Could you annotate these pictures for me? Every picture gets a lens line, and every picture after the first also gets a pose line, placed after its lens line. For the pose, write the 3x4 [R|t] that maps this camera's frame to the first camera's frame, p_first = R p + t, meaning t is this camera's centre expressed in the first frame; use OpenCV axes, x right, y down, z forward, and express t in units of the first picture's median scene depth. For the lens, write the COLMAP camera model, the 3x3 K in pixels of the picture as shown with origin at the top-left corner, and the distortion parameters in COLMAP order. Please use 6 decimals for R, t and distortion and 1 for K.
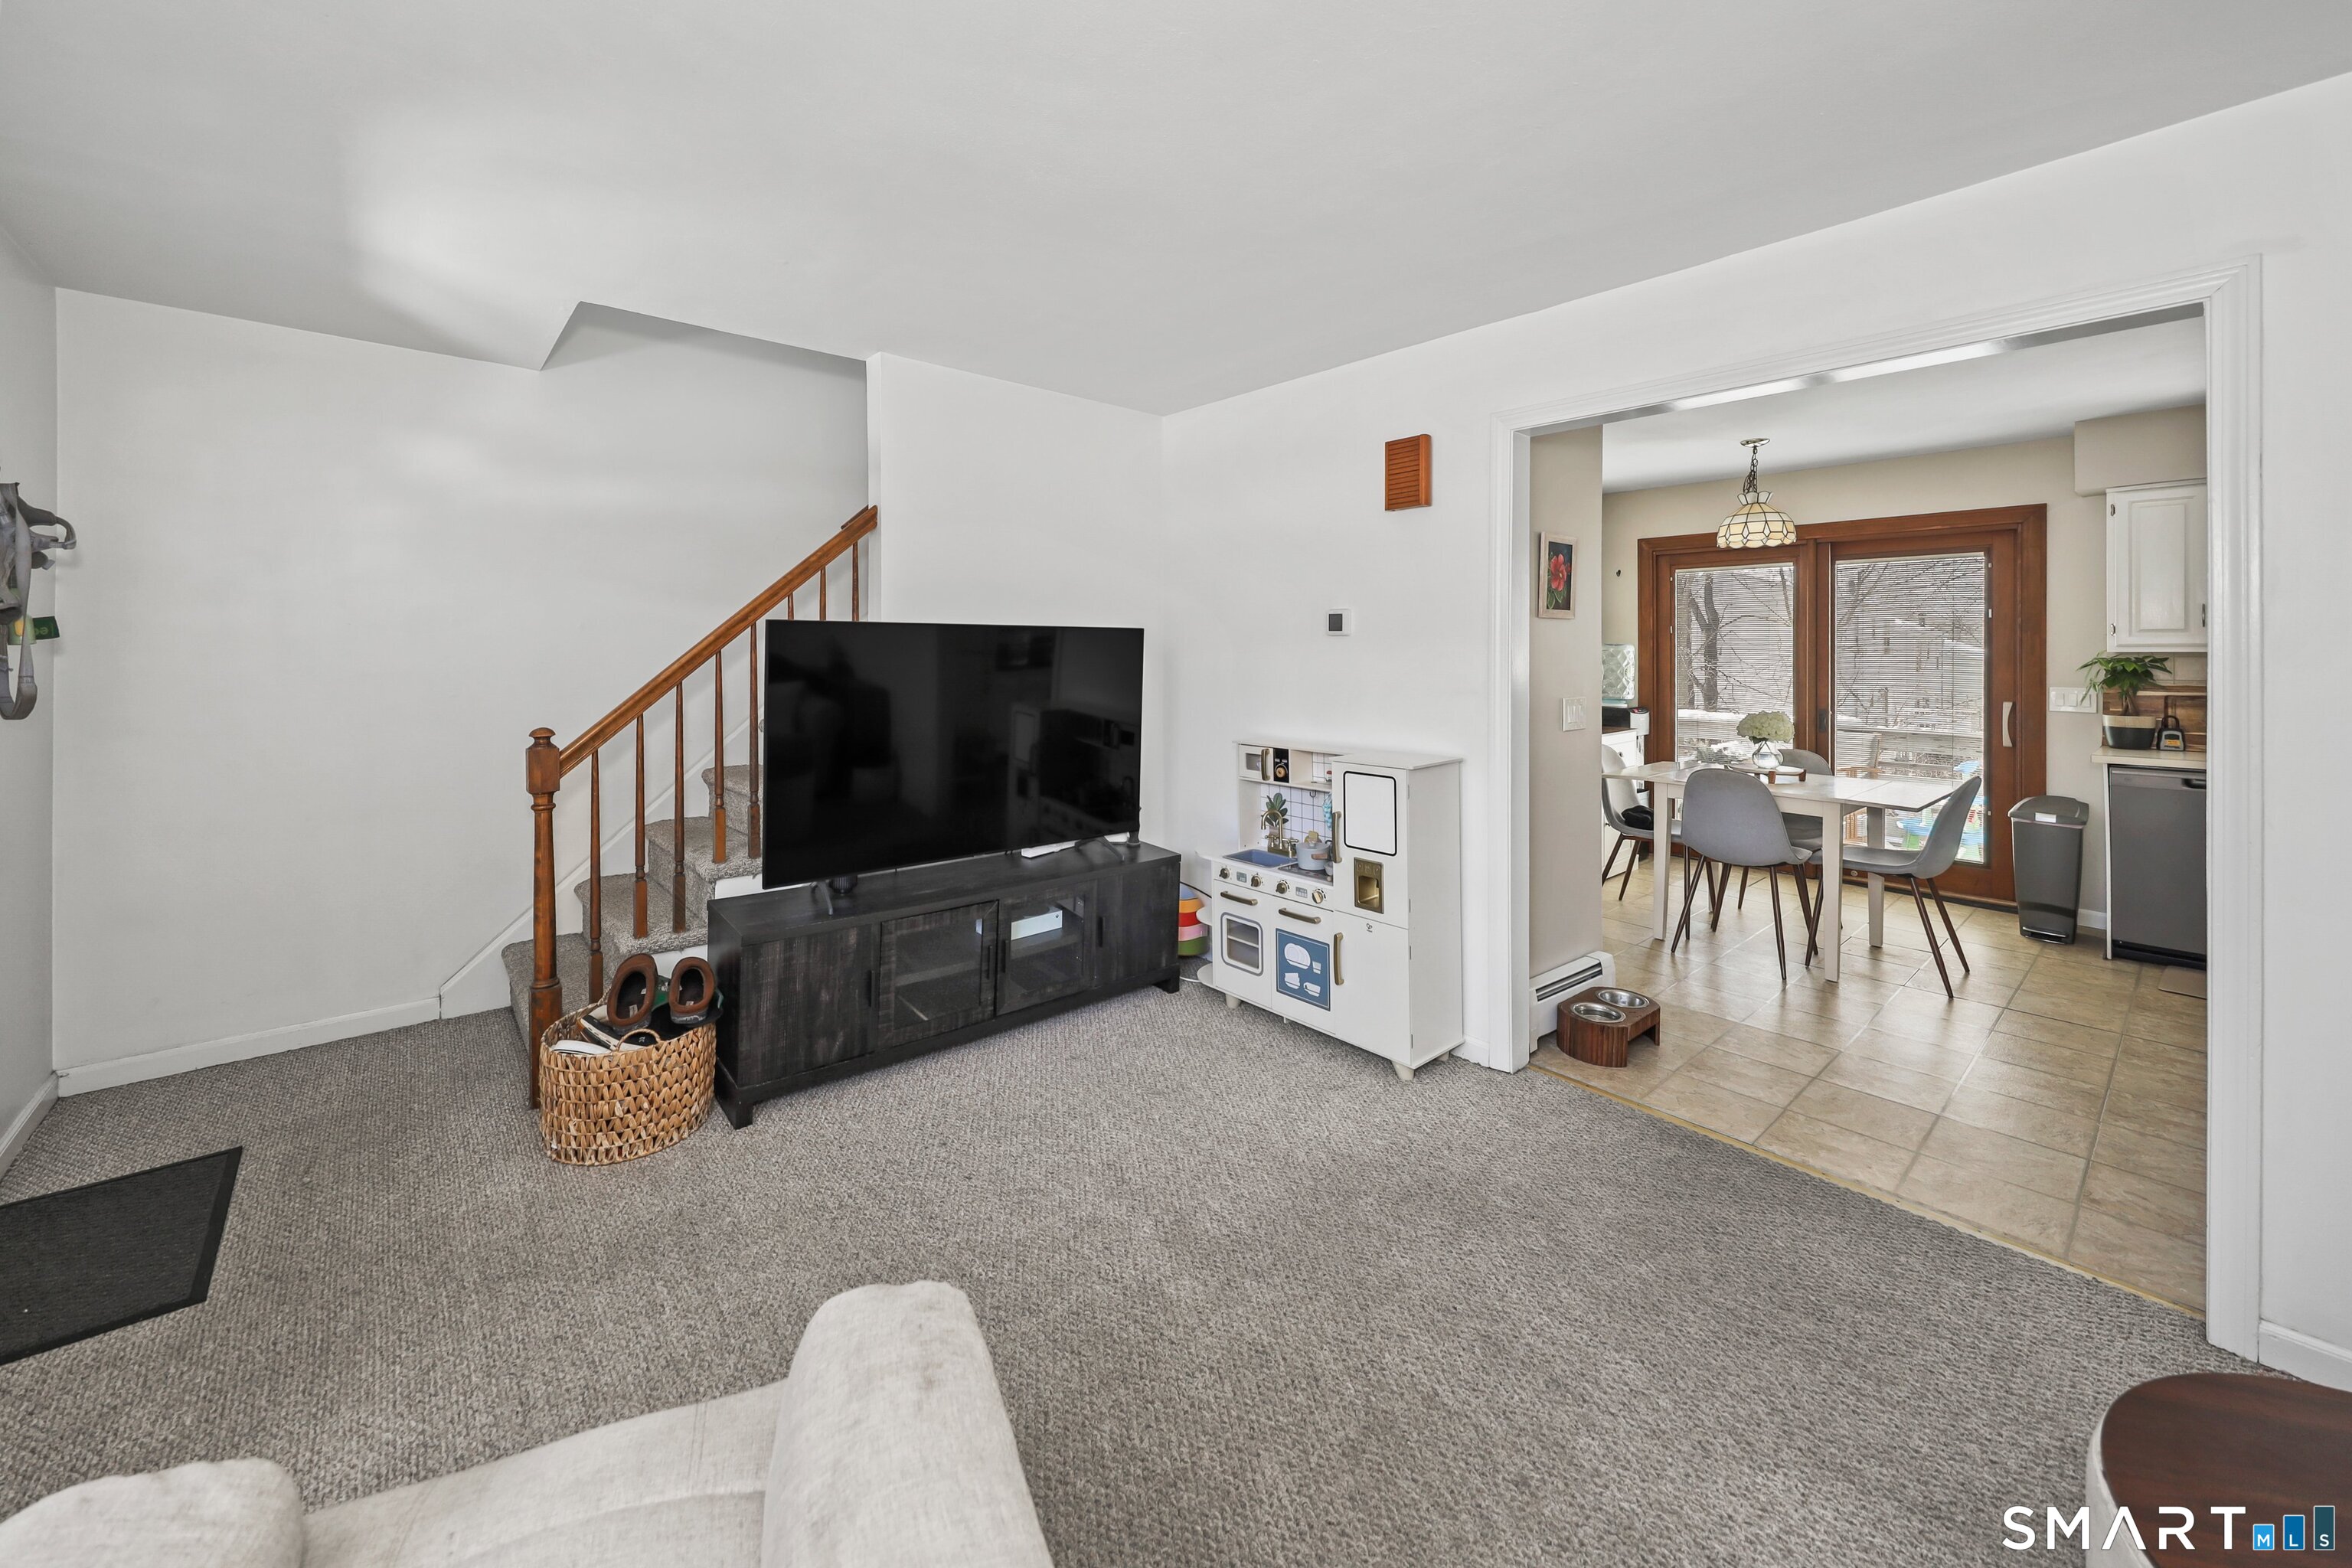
lens RADIAL K [[857.9, 0, 1204.7], [0, 857.9, 686.8], [0, 0, 1]] dist [0.001548, -0.000129]
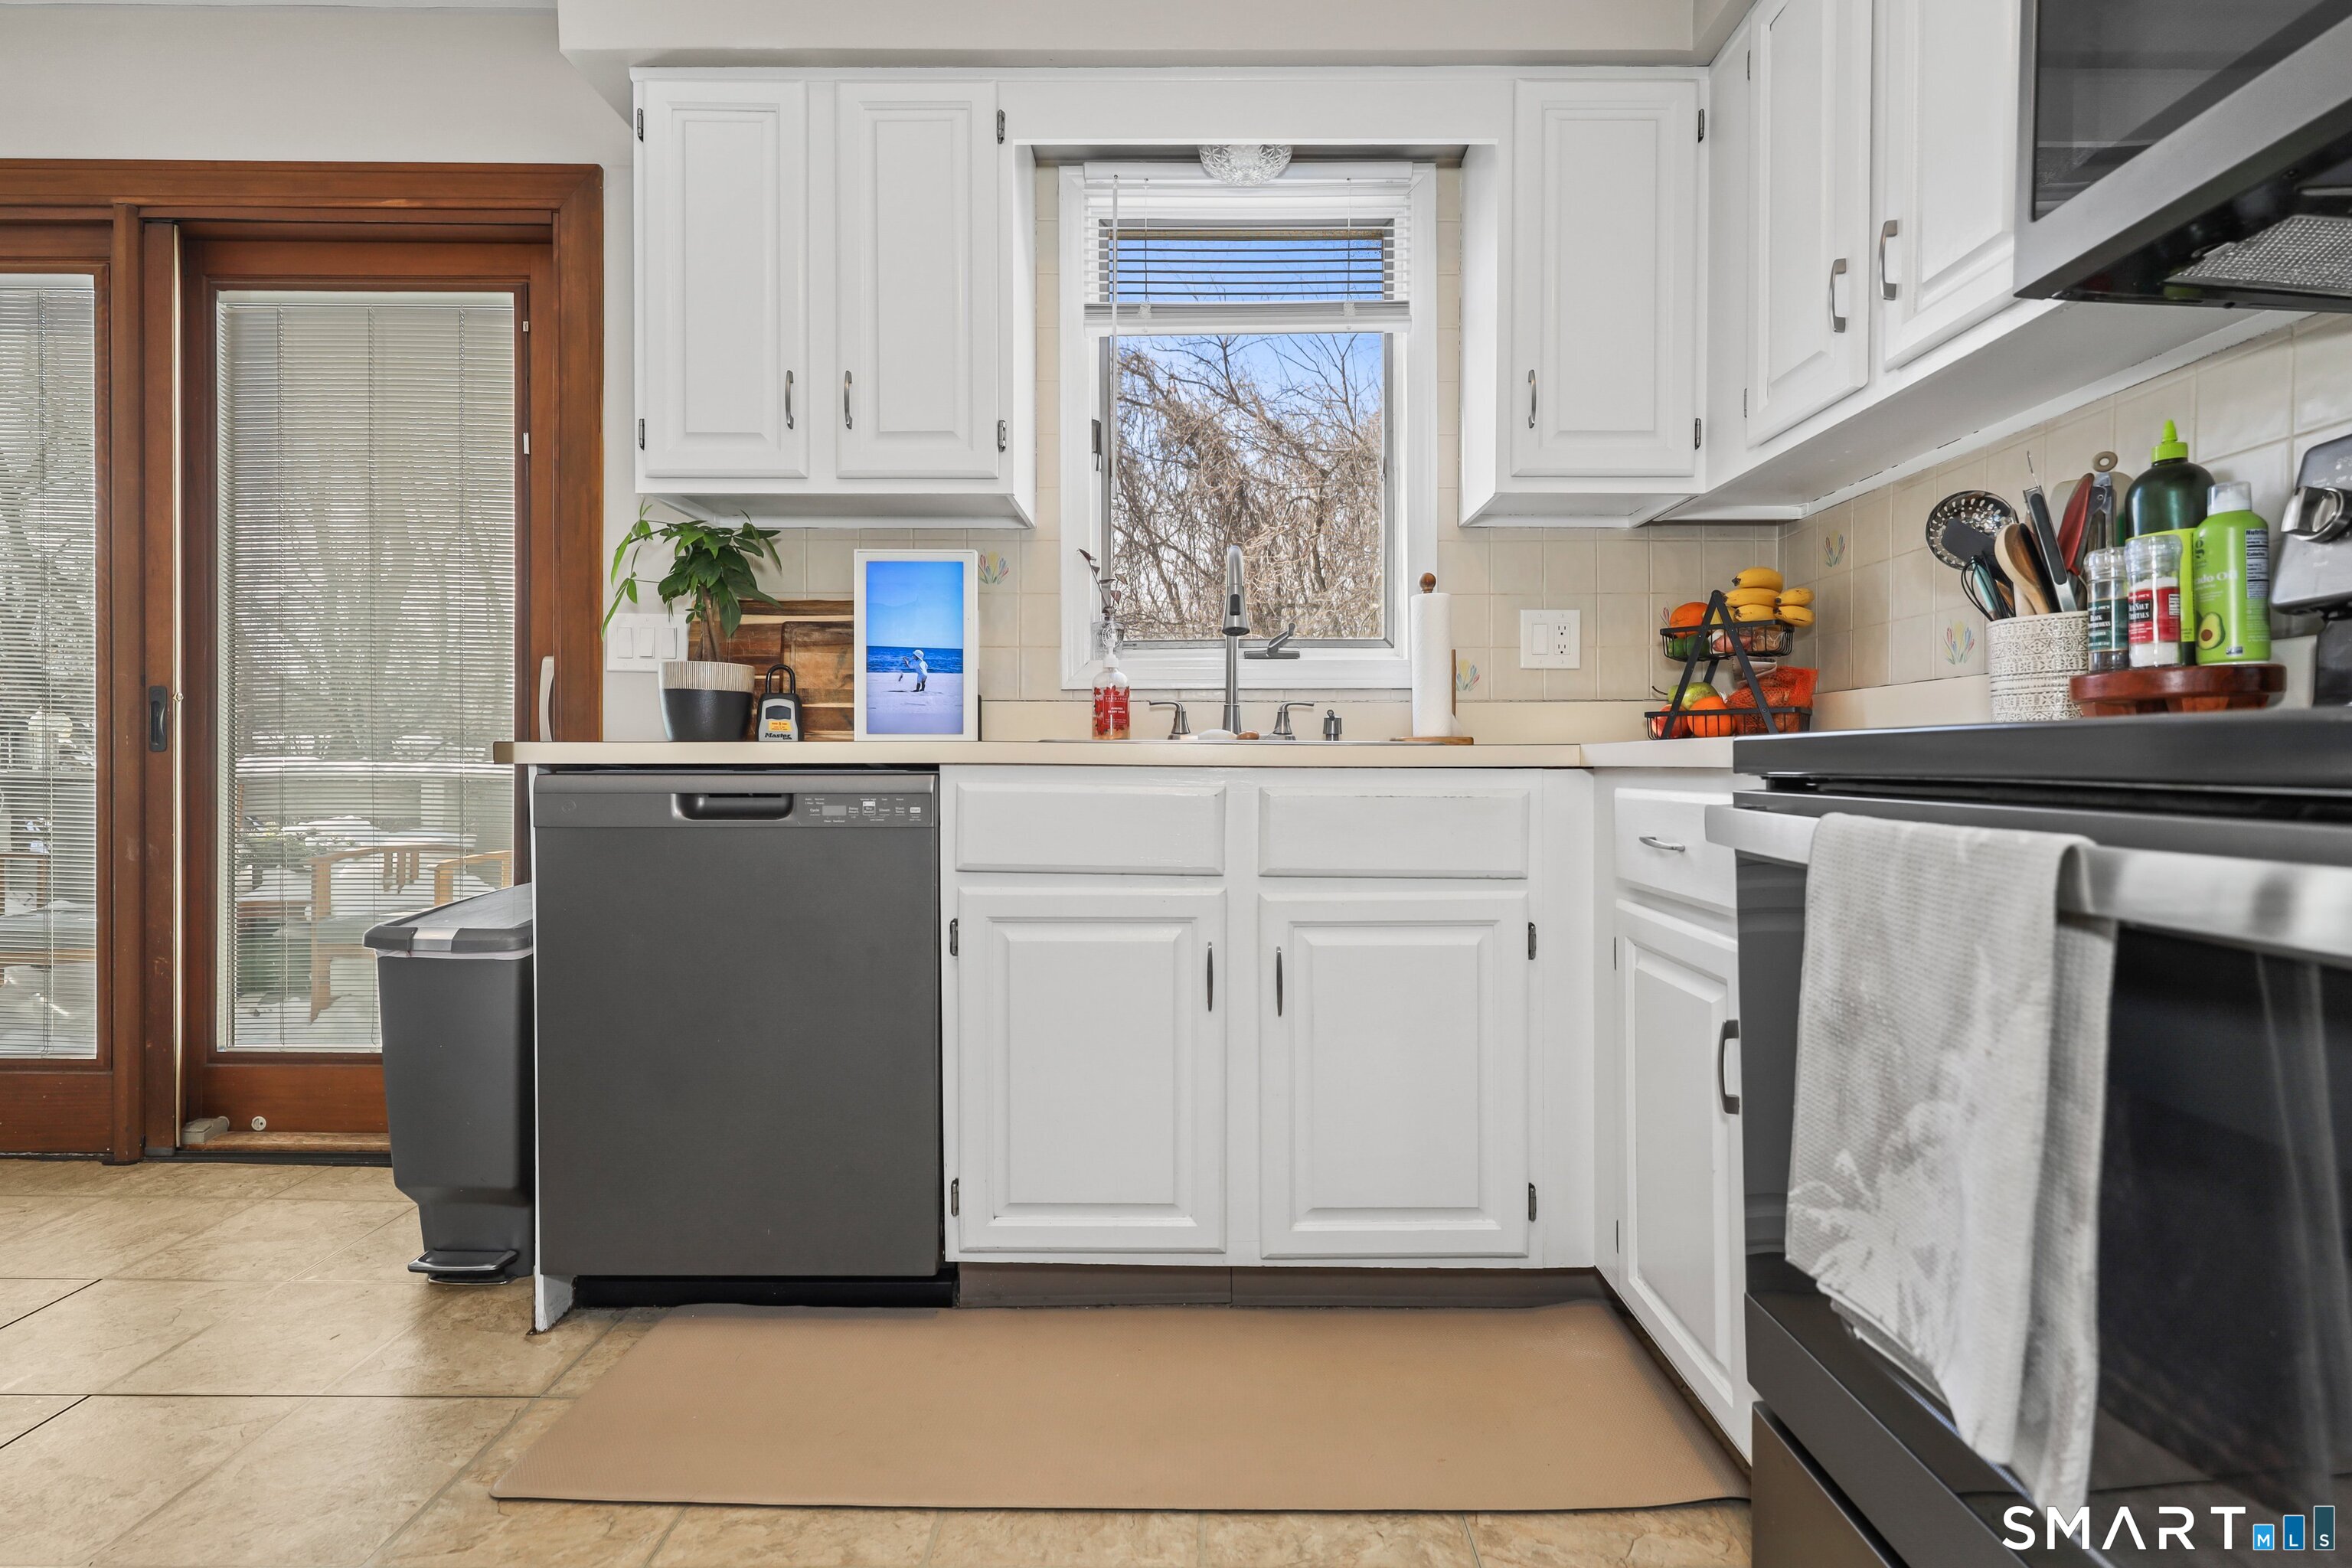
lens RADIAL K [[1054.4, 0, 1212.4], [0, 1054.4, 771.8], [0, 0, 1]] dist [0.002612, -0.000108]
pose [[0.657687, -0.004133, 0.753280, 1.293611], [0.014456, 0.999870, -0.007135, 0.141283], [-0.753153, 0.015582, 0.657661, 0.725747]]
